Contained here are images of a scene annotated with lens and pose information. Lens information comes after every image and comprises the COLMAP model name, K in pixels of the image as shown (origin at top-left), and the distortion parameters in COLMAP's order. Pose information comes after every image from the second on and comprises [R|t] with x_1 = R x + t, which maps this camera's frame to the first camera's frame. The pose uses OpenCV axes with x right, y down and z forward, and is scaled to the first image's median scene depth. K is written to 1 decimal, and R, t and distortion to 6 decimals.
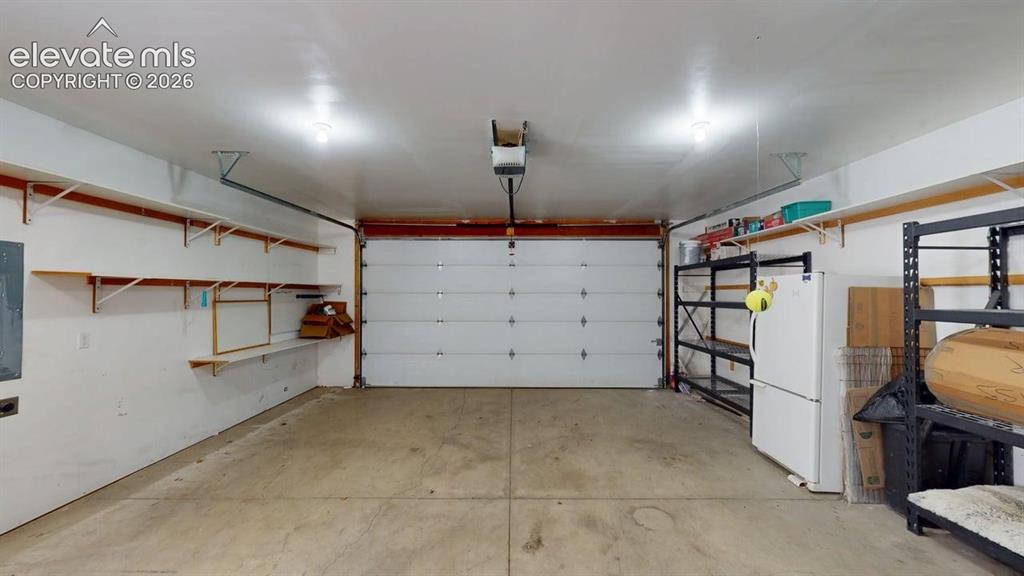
lens RADIAL K [[375.0, 0, 512.1], [0, 375.0, 288.7], [0, 0, 1]] dist [-0.001031, 0.000085]
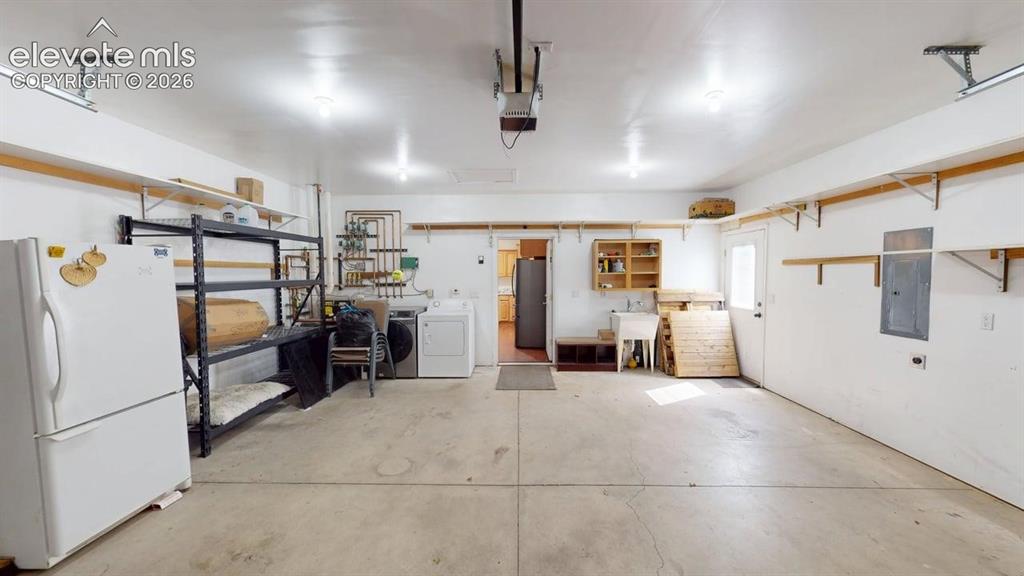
lens RADIAL K [[375.0, 0, 512.1], [0, 375.0, 288.7], [0, 0, 1]] dist [-0.001031, 0.000085]
pose [[-0.999831, 0.001241, 0.018351, -0.007963], [0.001824, 0.999493, 0.031796, 0.028591], [-0.018302, 0.031824, -0.999326, 1.988959]]
